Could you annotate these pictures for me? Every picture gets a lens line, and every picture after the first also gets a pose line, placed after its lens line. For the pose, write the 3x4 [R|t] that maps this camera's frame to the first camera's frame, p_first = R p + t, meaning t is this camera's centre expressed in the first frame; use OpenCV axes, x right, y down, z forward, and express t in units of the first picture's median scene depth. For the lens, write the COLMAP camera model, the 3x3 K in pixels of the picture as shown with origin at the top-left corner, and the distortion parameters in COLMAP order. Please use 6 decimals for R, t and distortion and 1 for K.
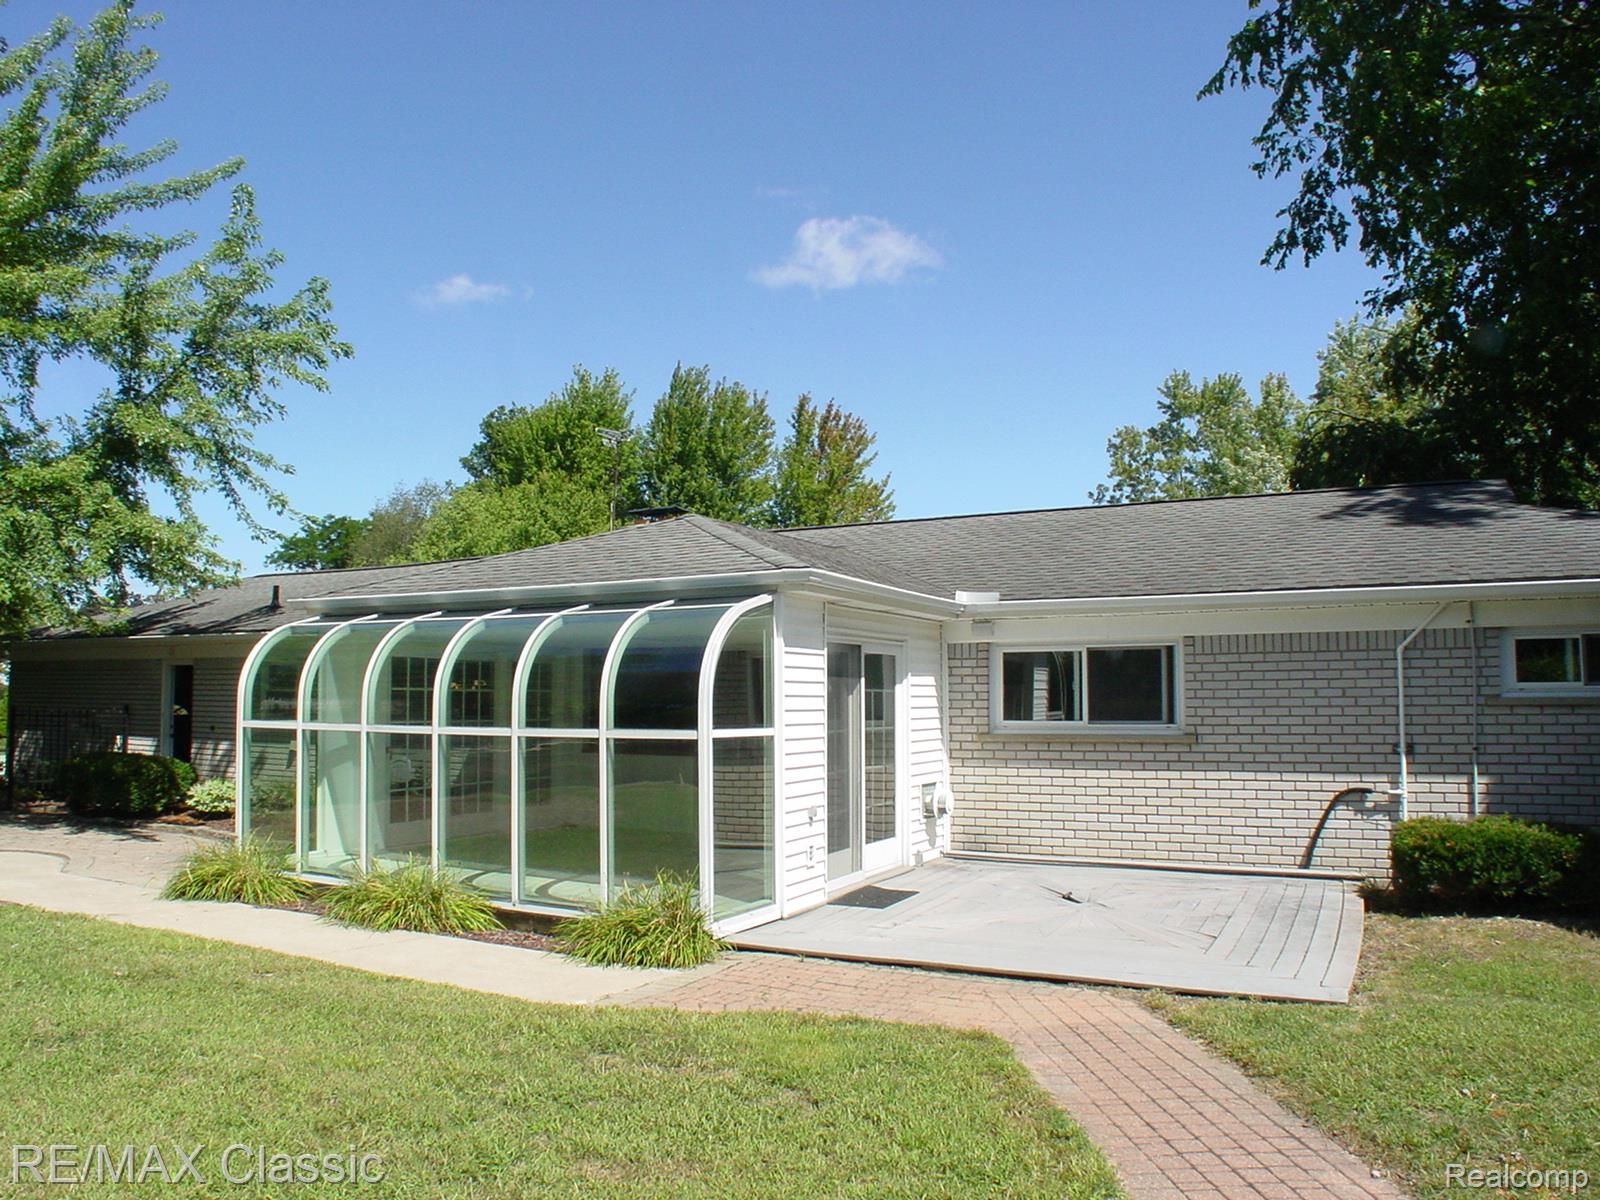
lens RADIAL K [[1166.7, 0, 799.1], [0, 1166.7, 602.7], [0, 0, 1]] dist [-0.008156, -0.001172]
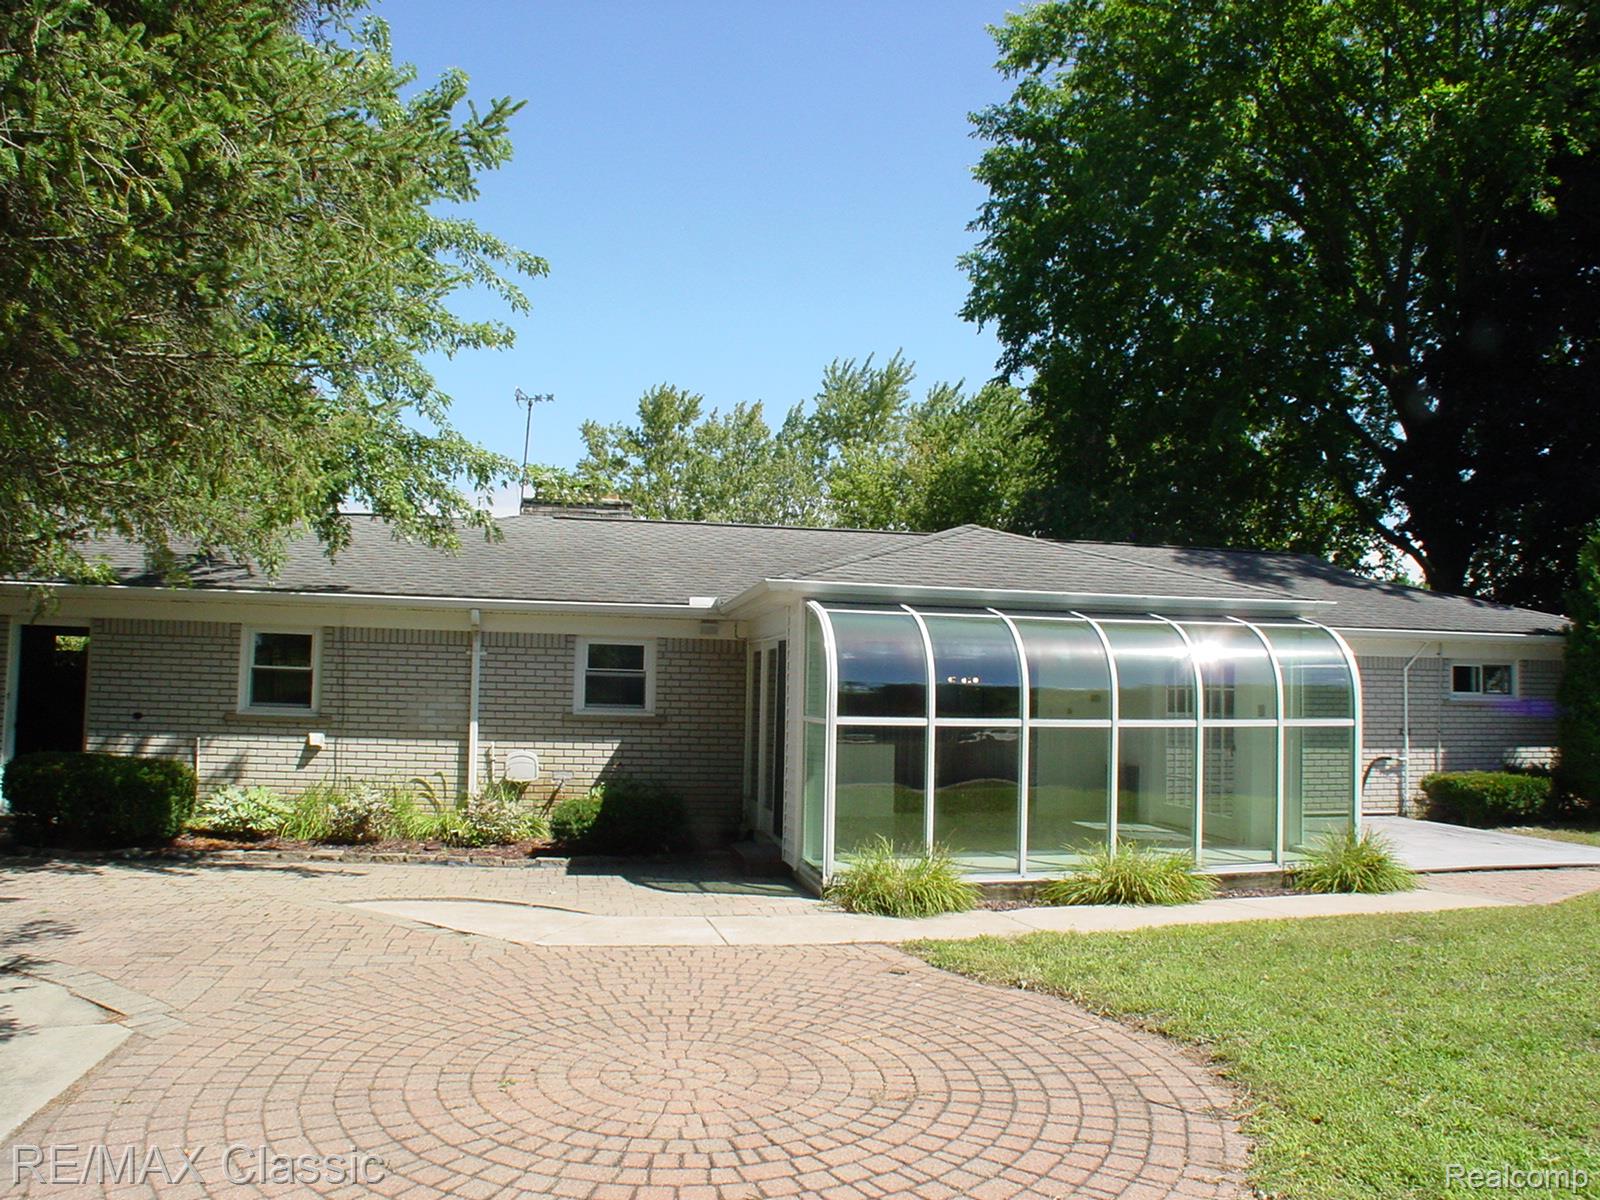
lens RADIAL K [[1166.7, 0, 799.0], [0, 1166.7, 602.4], [0, 0, 1]] dist [-0.008156, -0.001172]
pose [[0.777945, 0.061539, 0.625312, -1.129600], [-0.073164, 0.997294, -0.007124, 0.020248], [-0.624058, -0.040208, 0.780343, 0.276010]]
